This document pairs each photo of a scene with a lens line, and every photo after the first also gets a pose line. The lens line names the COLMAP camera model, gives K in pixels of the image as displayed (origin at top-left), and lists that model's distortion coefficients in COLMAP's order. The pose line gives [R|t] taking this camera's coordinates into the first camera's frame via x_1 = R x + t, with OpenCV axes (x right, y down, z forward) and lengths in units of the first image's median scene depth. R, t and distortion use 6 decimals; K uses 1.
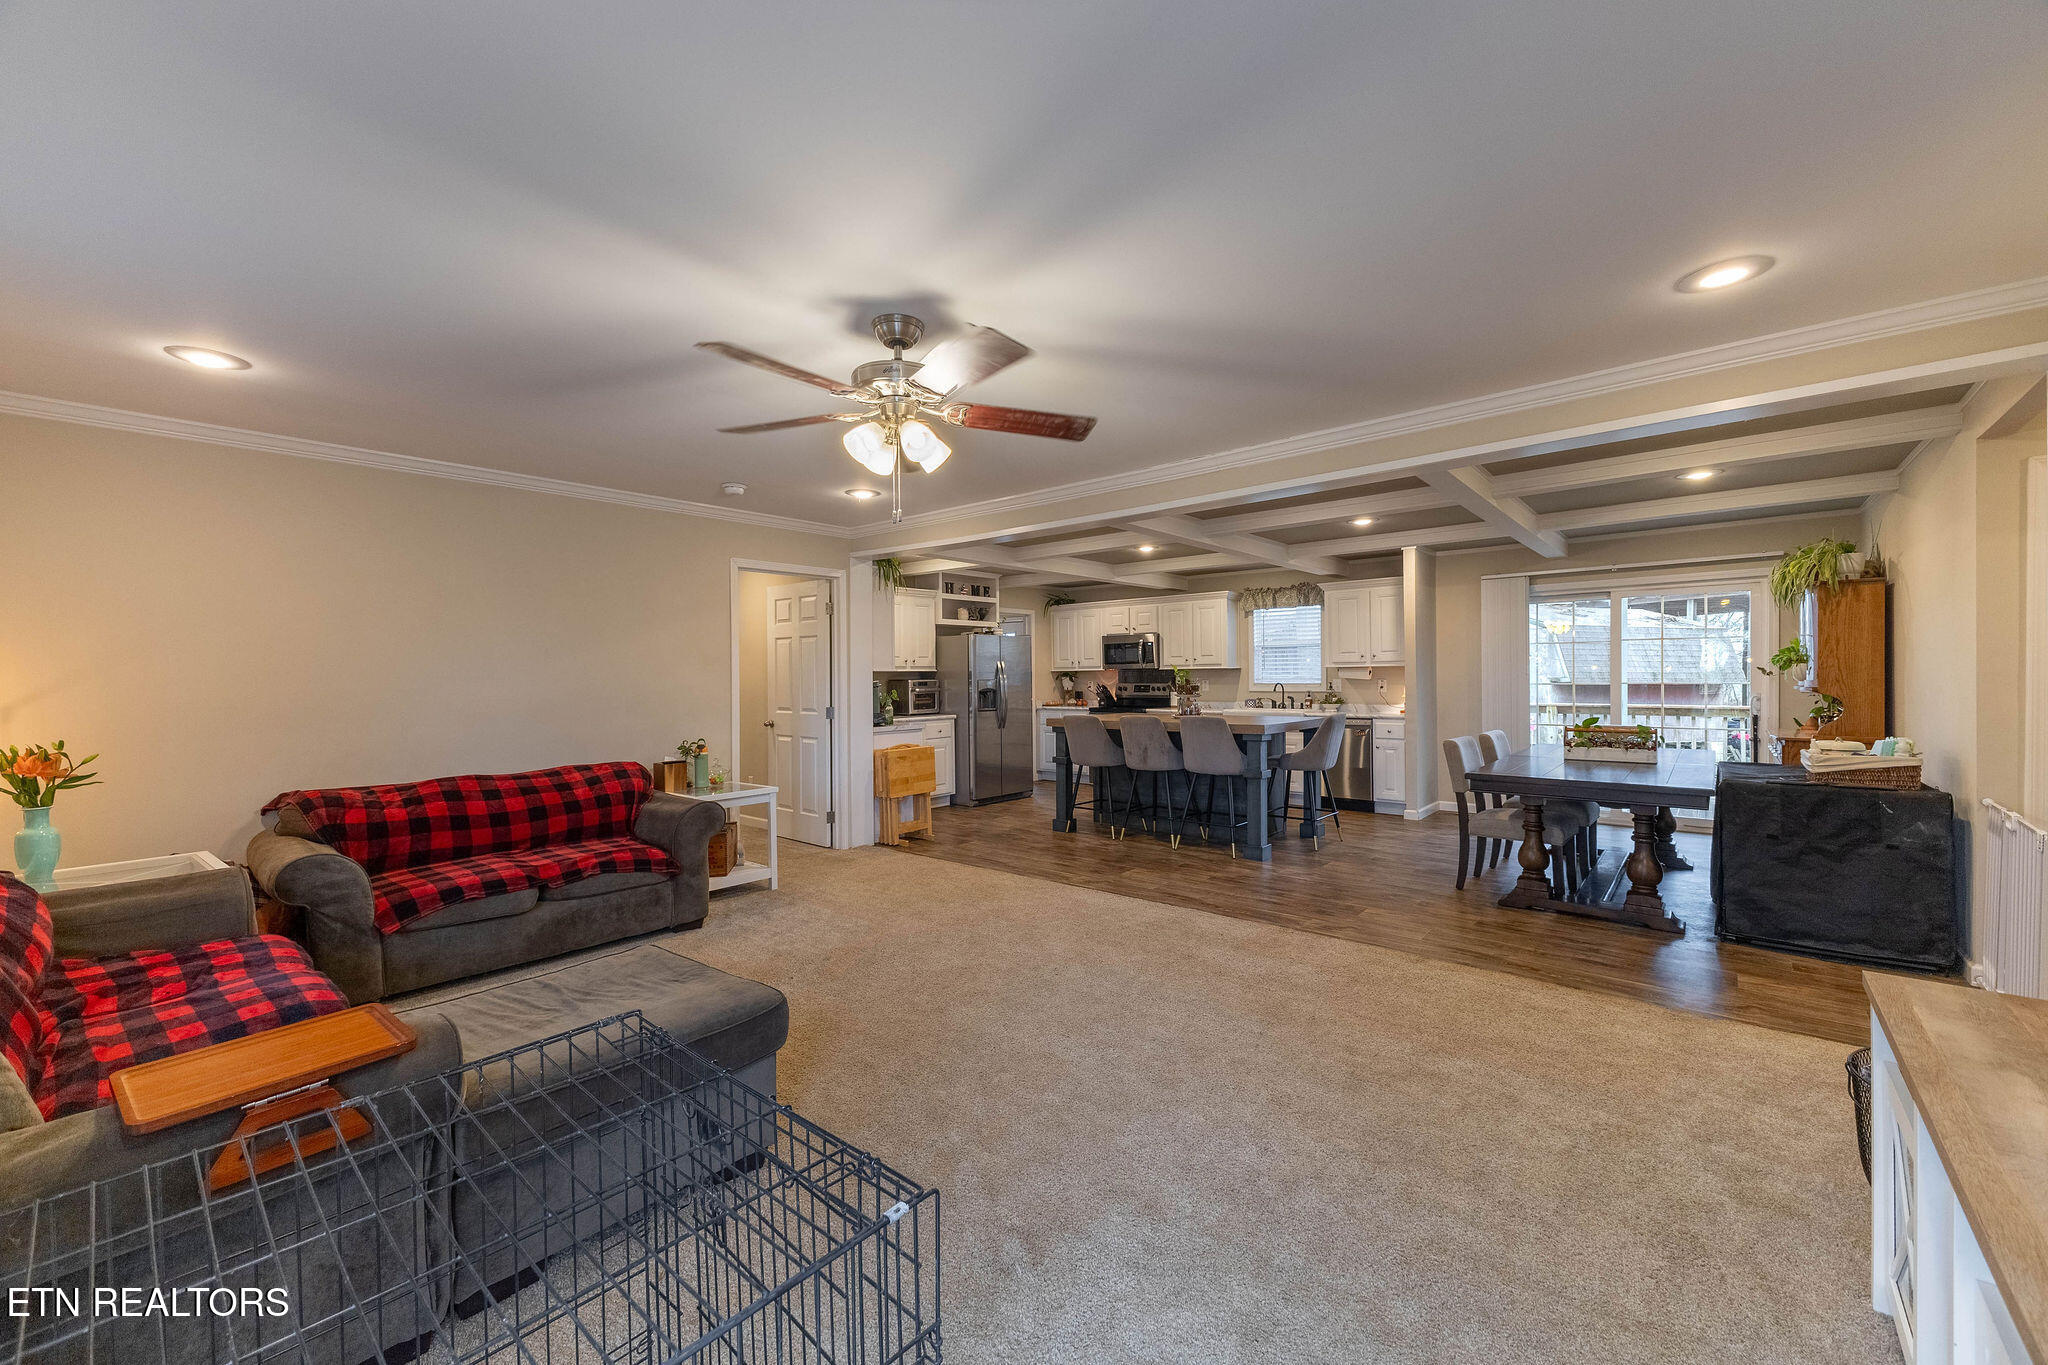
lens RADIAL K [[809.7, 0, 1004.4], [0, 809.7, 684.6], [0, 0, 1]] dist [0.012424, -0.003076]
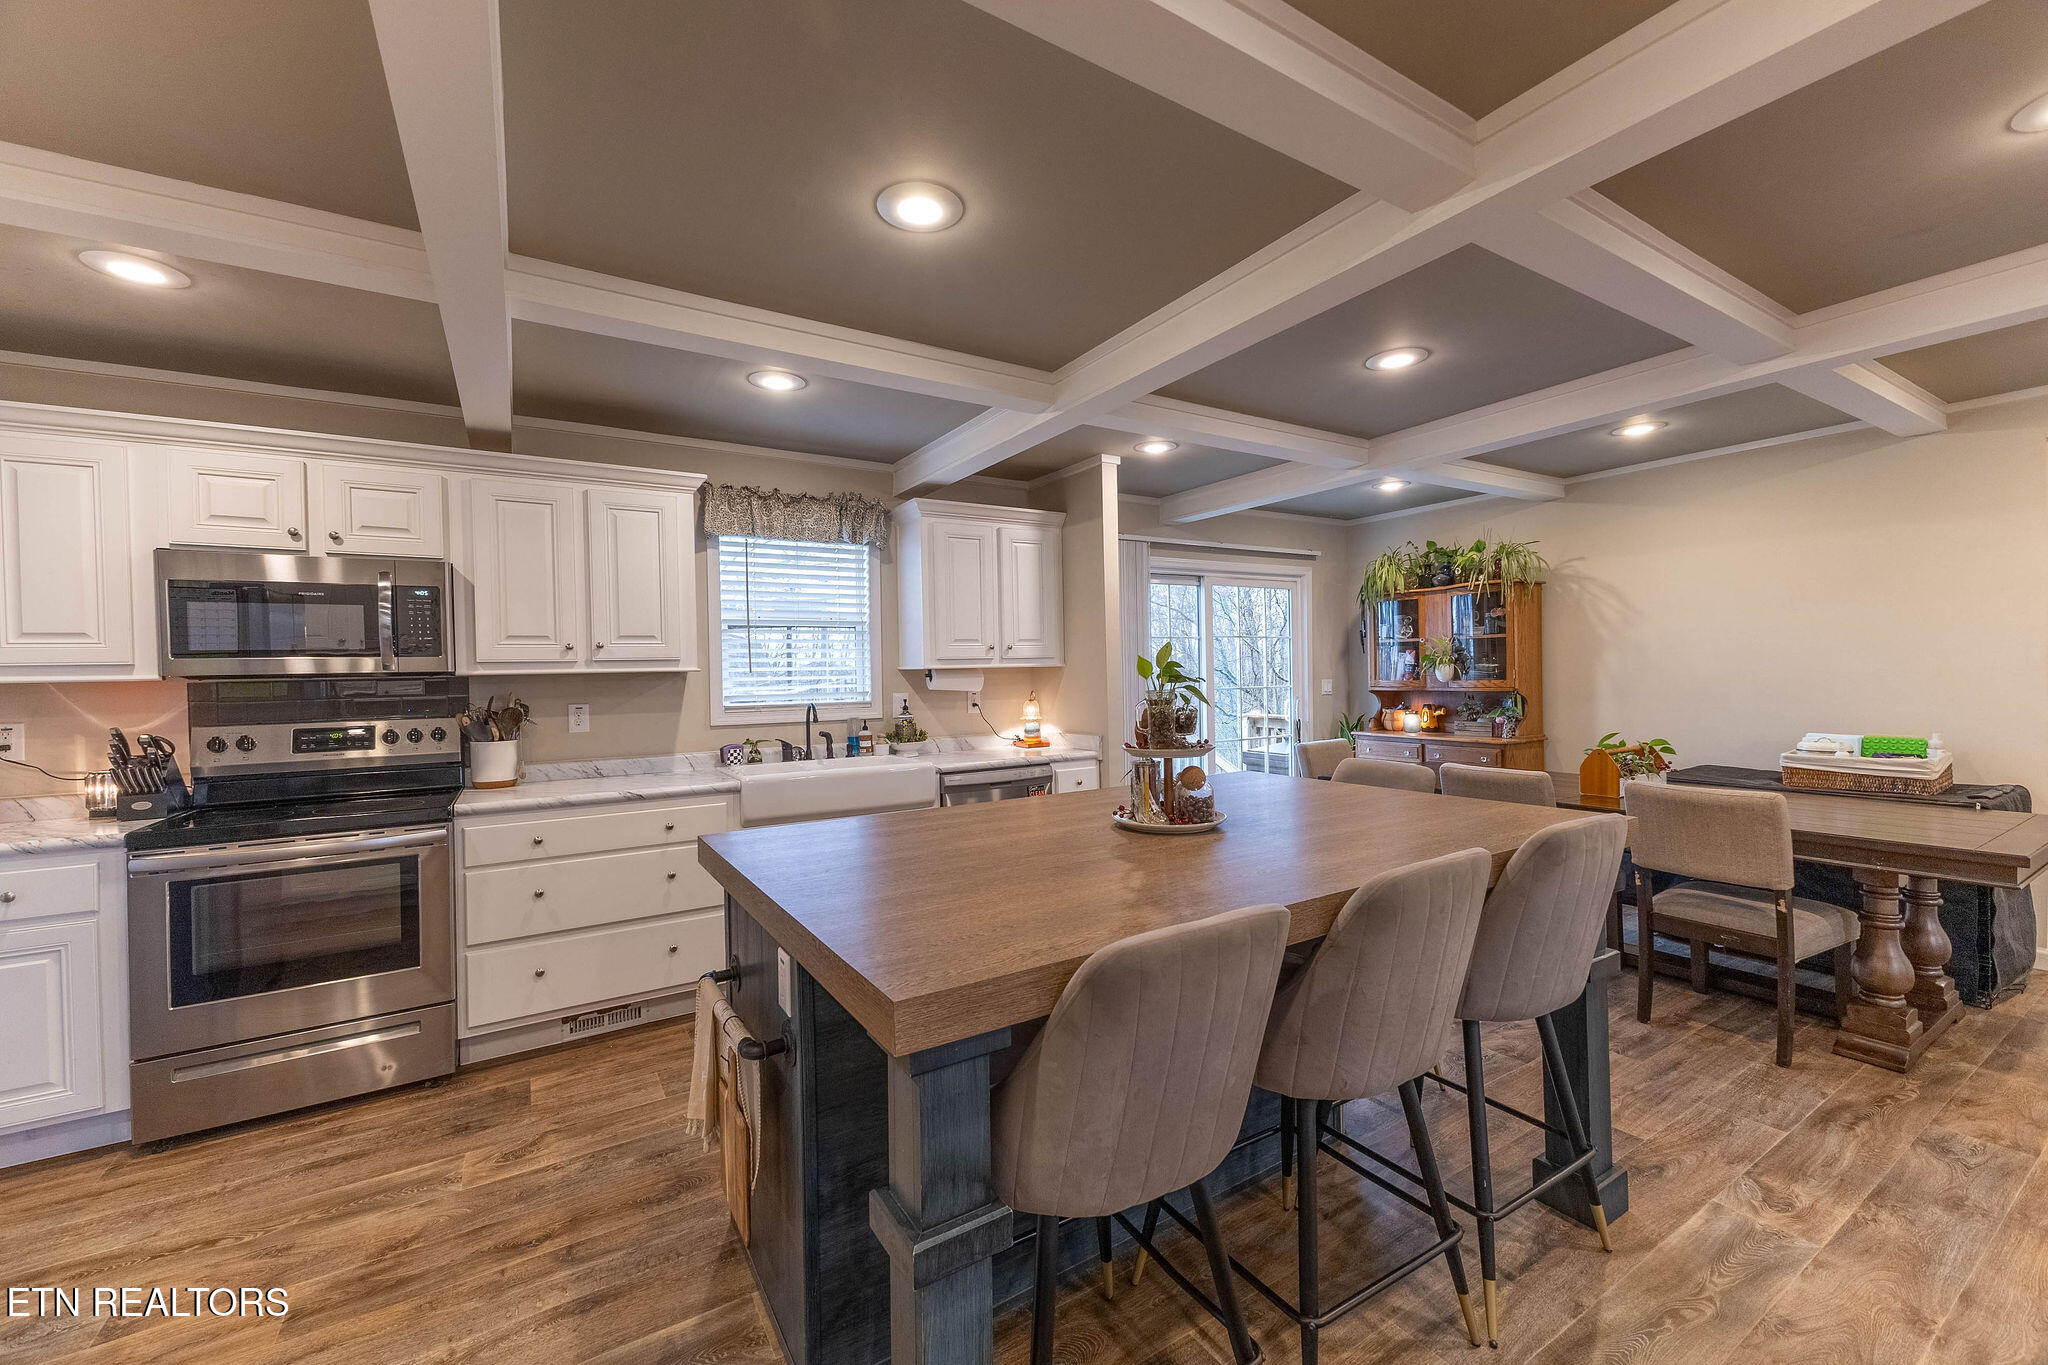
lens RADIAL K [[809.7, 0, 1029.9], [0, 809.7, 681.9], [0, 0, 1]] dist [0.012424, -0.003076]
pose [[0.282714, -0.005562, 0.959188, -0.059716], [0.026860, 0.999637, -0.002120, -0.009959], [-0.958828, 0.026364, 0.282761, 0.742624]]
